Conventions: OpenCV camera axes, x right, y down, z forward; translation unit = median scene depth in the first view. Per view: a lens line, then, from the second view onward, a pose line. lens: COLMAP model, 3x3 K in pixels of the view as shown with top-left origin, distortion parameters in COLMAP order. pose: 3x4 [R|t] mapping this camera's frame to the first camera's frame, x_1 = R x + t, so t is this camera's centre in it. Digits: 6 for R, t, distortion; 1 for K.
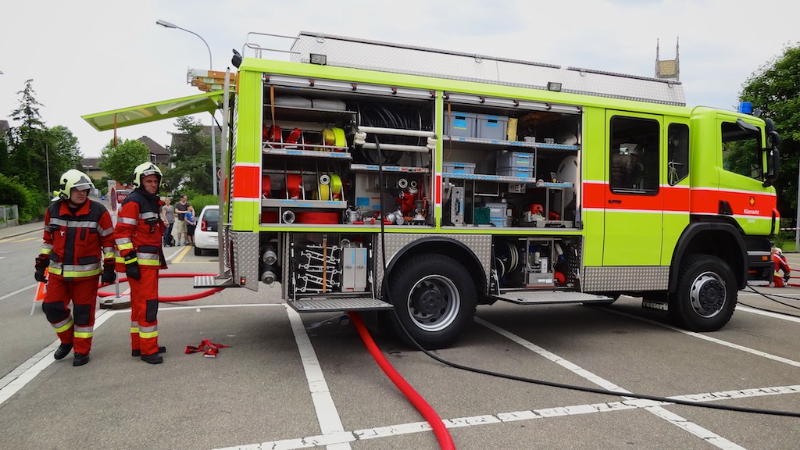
lens RADIAL K [[563.9, 0, 396.2], [0, 563.9, 224.5], [0, 0, 1]] dist [-0.007973, -0.001770]
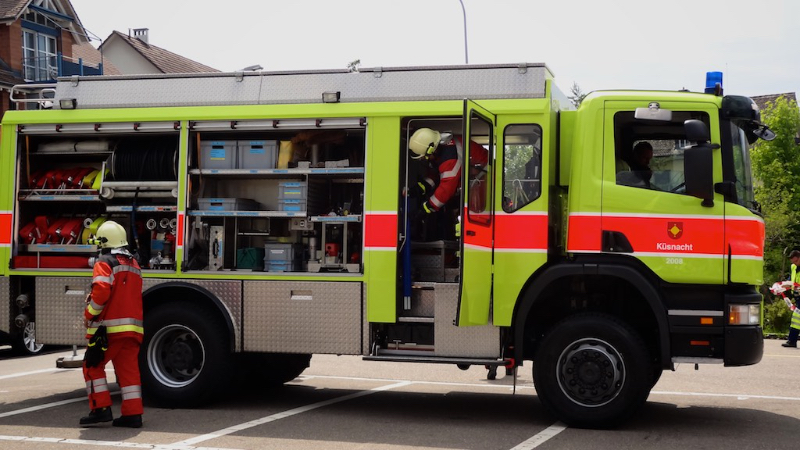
lens RADIAL K [[1124.8, 0, 400.5], [0, 1124.8, 225.3], [0, 0, 1]] dist [0.025315, 0.000000]
pose [[0.819557, -0.031850, -0.572111, 1.385419], [-0.002959, 0.998205, -0.059809, 0.037498], [0.572990, 0.050710, 0.817992, -0.274081]]
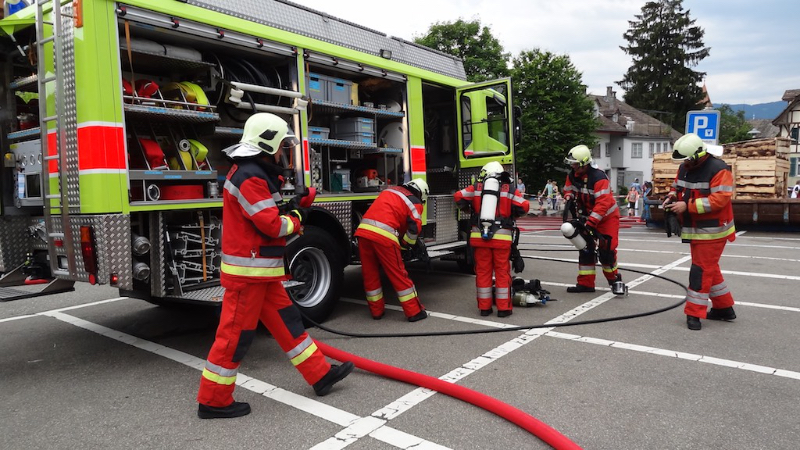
lens RADIAL K [[574.7, 0, 403.4], [0, 574.7, 225.2], [0, 0, 1]] dist [-0.006473, -0.000406]
pose [[0.814618, -0.081539, 0.574237, -0.345950], [0.050235, 0.996267, 0.070201, -0.005722], [-0.577818, -0.028340, 0.815674, 0.127986]]
